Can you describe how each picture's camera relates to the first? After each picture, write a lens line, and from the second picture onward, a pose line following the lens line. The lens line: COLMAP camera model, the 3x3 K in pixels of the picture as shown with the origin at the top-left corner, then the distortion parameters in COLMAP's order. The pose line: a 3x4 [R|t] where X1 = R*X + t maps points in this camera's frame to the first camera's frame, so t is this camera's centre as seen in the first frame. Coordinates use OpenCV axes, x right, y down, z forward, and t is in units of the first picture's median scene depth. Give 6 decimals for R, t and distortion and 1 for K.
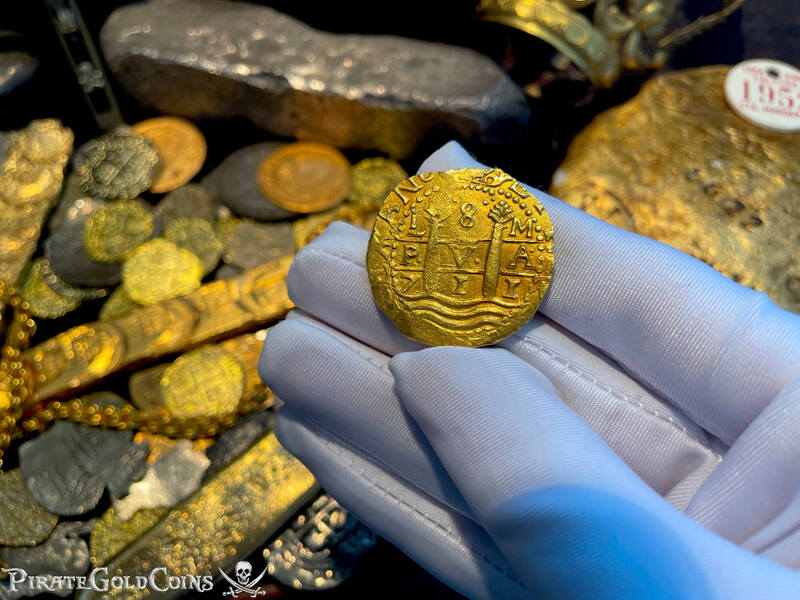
lens RADIAL K [[637.7, 0, 394.2], [0, 637.7, 298.4], [0, 0, 1]] dist [0.033728, -0.100043]
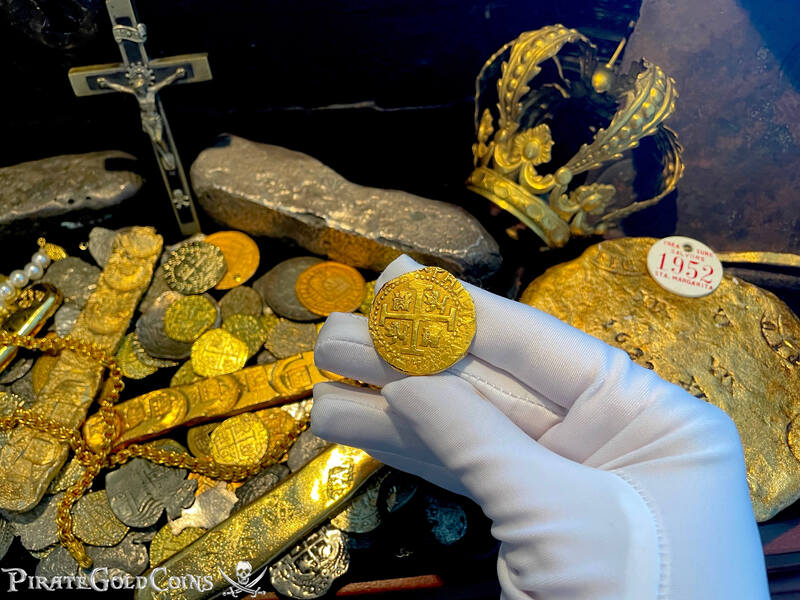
lens RADIAL K [[637.7, 0, 404.9], [0, 637.7, 298.1], [0, 0, 1]] dist [0.033728, -0.100043]
pose [[0.994494, 0.098804, -0.034927, 0.070680], [-0.100415, 0.993795, -0.047827, -0.132971], [0.029985, 0.051071, 0.998245, -0.359264]]
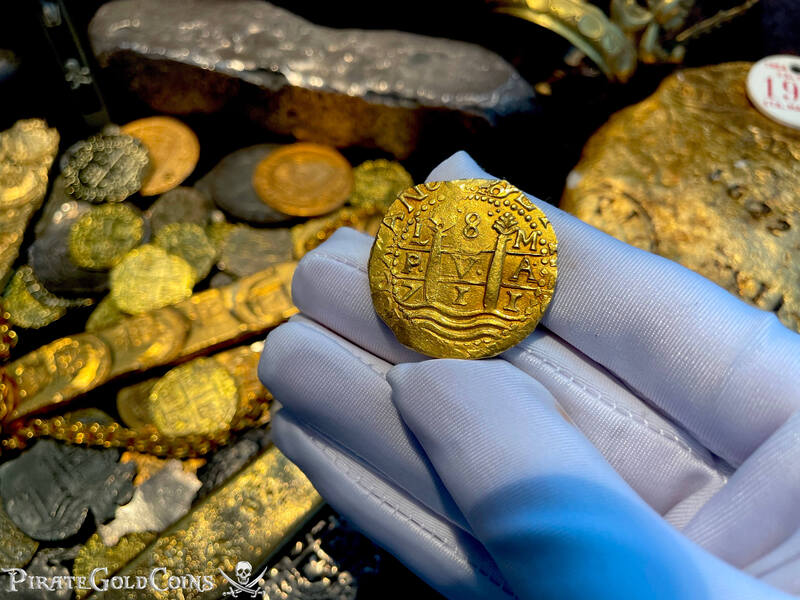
lens RADIAL K [[637.7, 0, 397.8], [0, 637.7, 305.8], [0, 0, 1]] dist [0.033728, -0.100043]
pose [[0.999999, -0.000876, 0.001349, -0.001689], [0.000871, 0.999993, 0.003582, -0.005880], [-0.001352, -0.003581, 0.999993, 0.056719]]
